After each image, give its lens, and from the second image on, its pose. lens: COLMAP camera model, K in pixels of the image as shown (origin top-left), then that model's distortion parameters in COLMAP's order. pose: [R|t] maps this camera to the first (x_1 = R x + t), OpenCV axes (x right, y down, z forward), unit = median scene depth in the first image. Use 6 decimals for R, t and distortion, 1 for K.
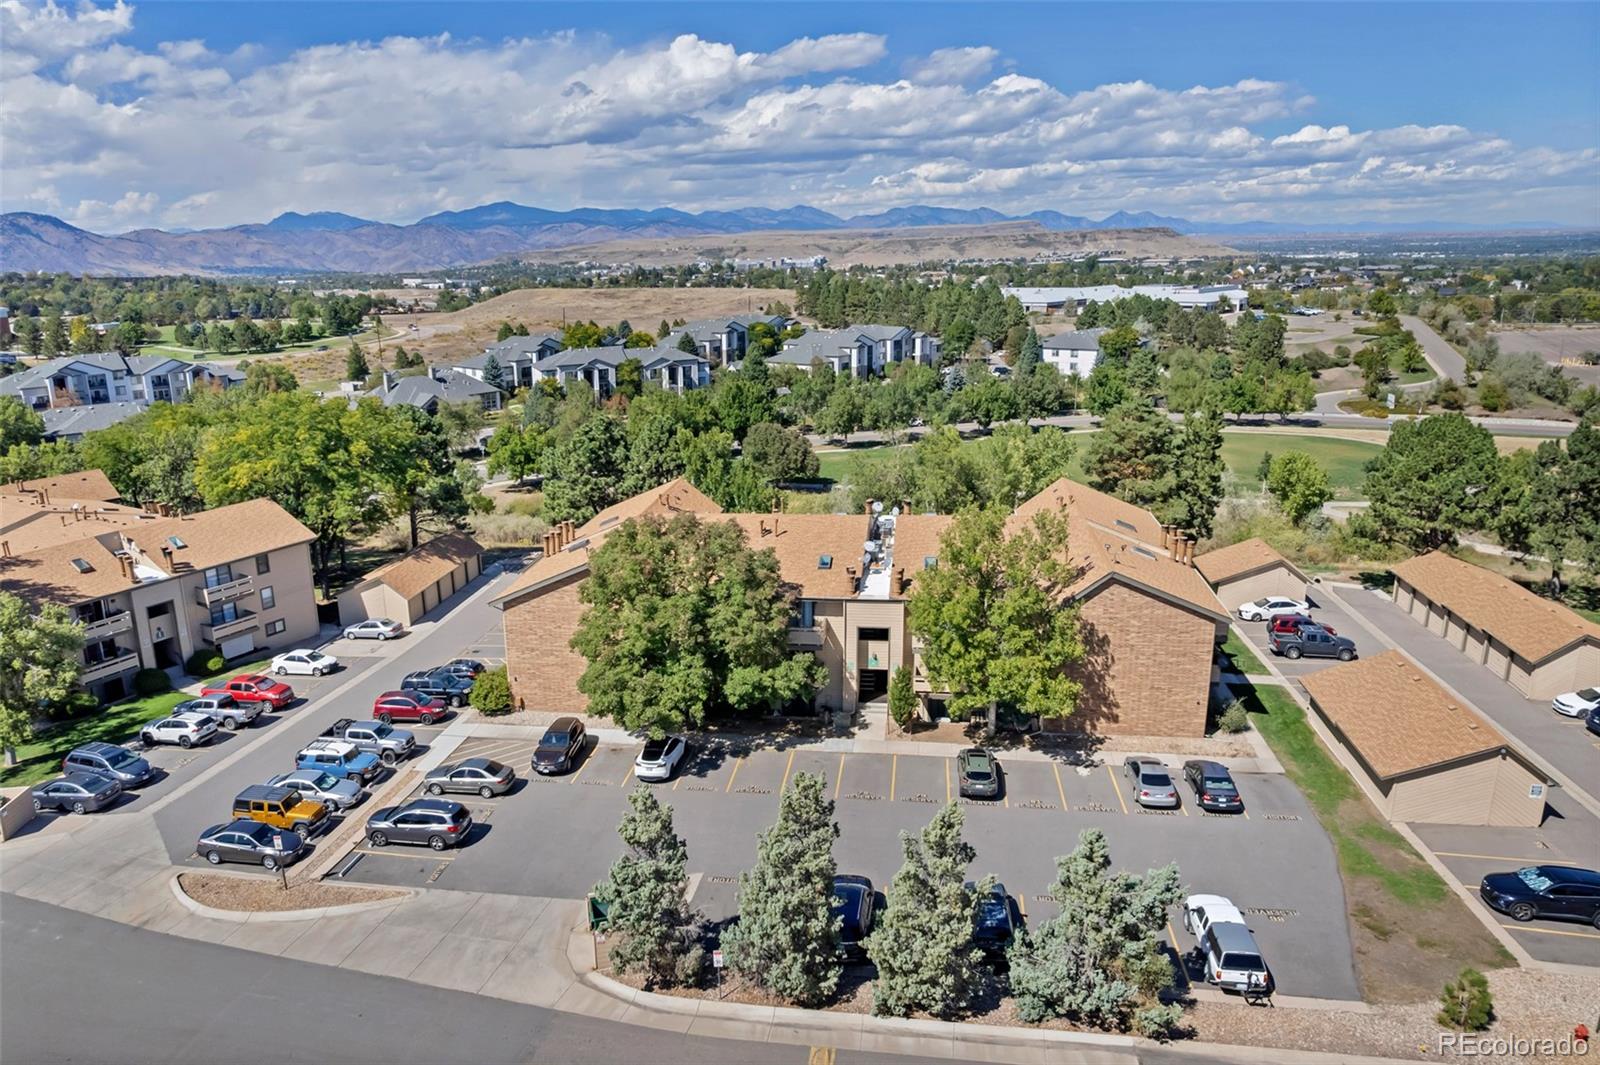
lens RADIAL K [[1027.5, 0, 788.6], [0, 1027.5, 507.0], [0, 0, 1]] dist [-0.086471, 0.078591]
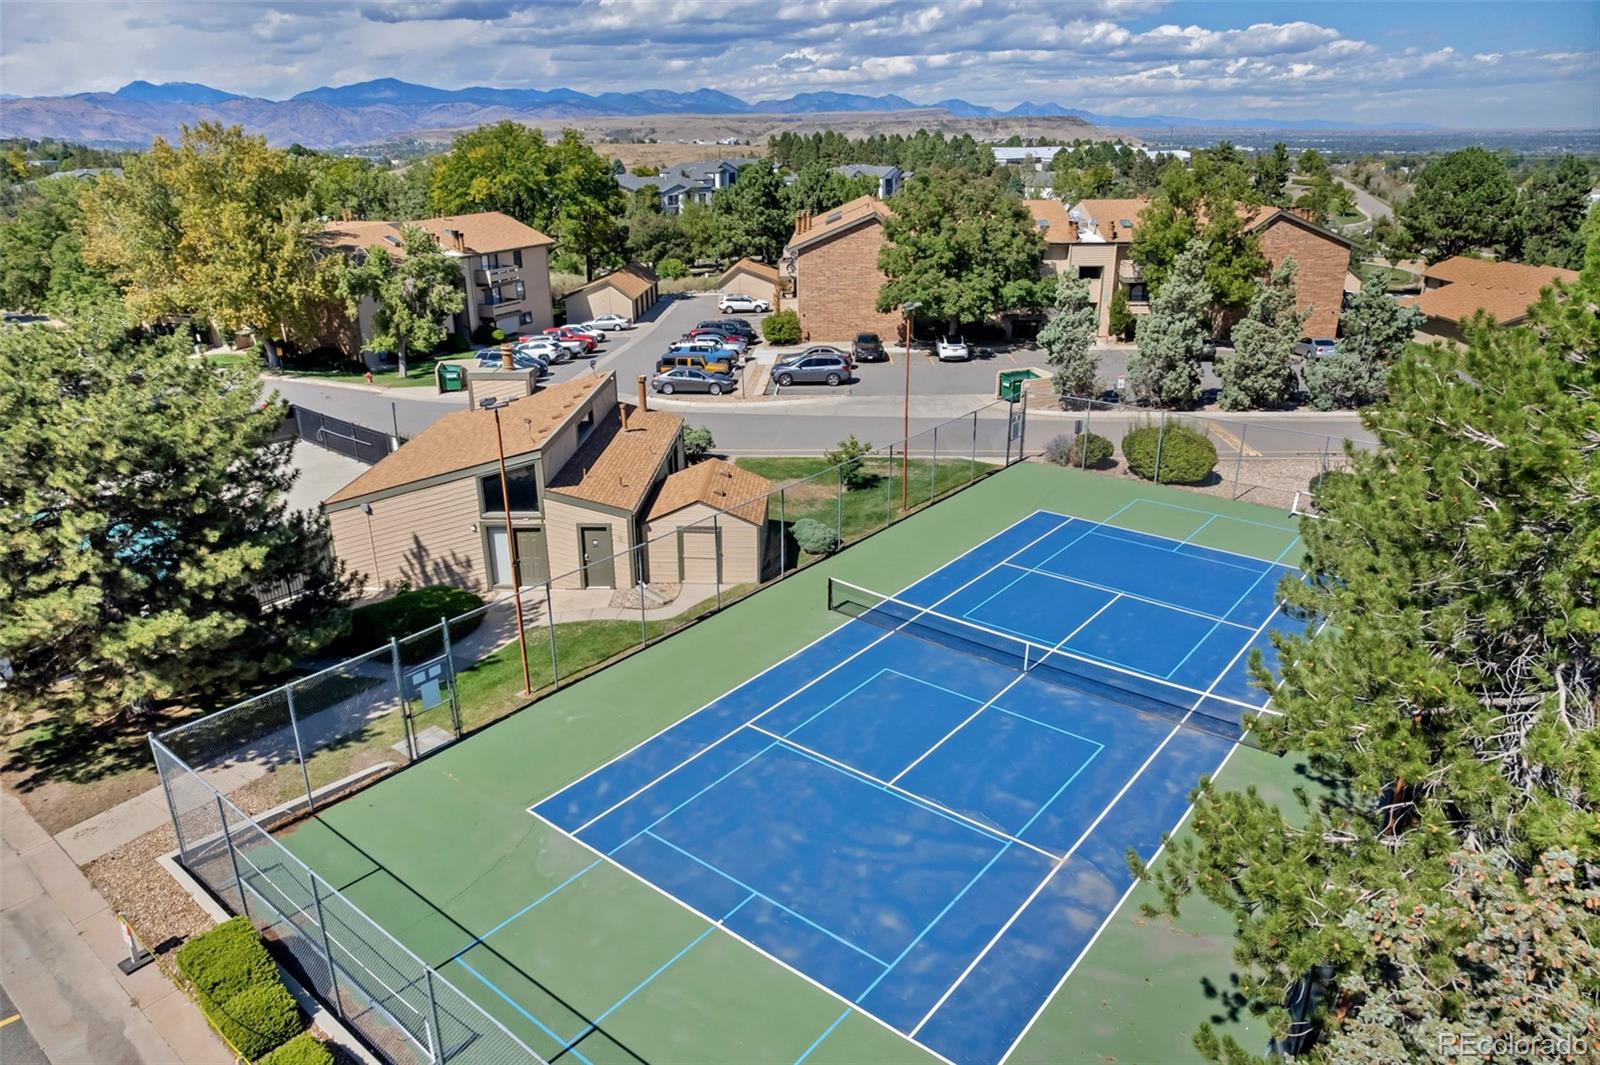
lens RADIAL K [[1026.0, 0, 800.0], [0, 1026.0, 532.5], [0, 0, 1]] dist [-0.081626, 0.070990]
pose [[0.993266, -0.020675, 0.113994, -0.358781], [0.007155, 0.993016, 0.117763, 0.243740], [-0.115633, -0.116154, 0.986477, -0.225352]]
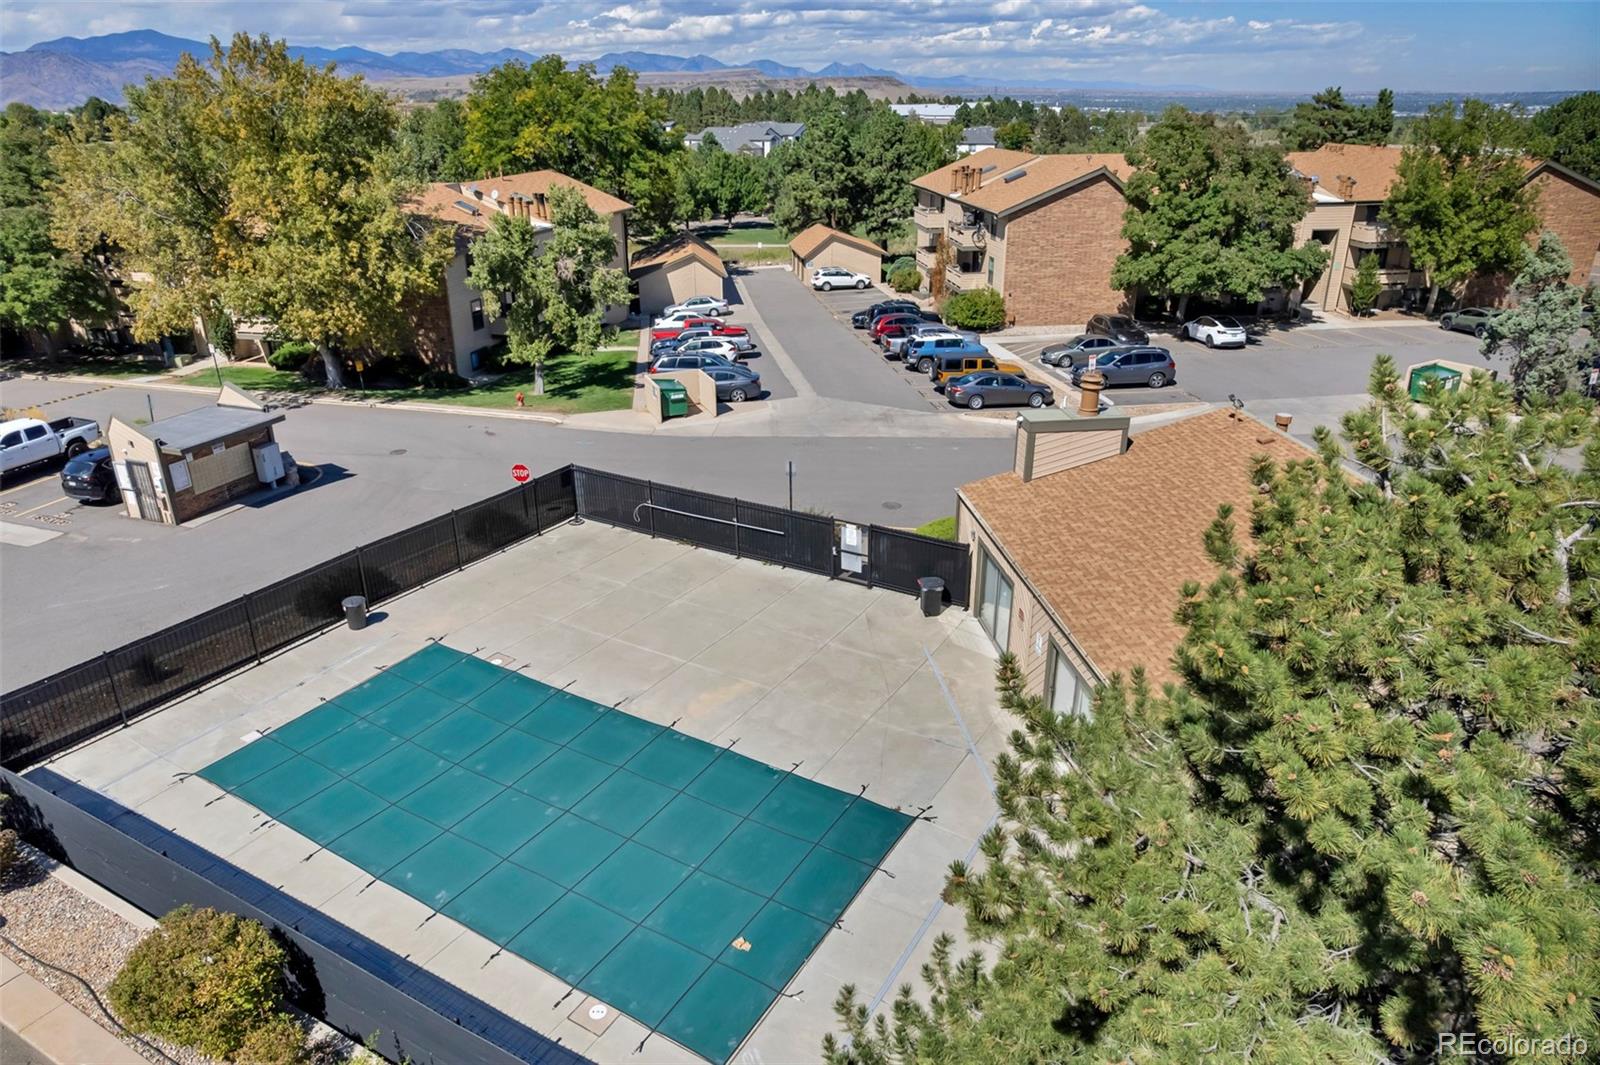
lens RADIAL K [[1027.5, 0, 788.6], [0, 1027.5, 507.0], [0, 0, 1]] dist [-0.086471, 0.078591]
pose [[0.957876, -0.083403, 0.274805, -0.661832], [0.048049, 0.989955, 0.132970, 0.198670], [-0.283135, -0.114164, 0.952261, 0.060254]]
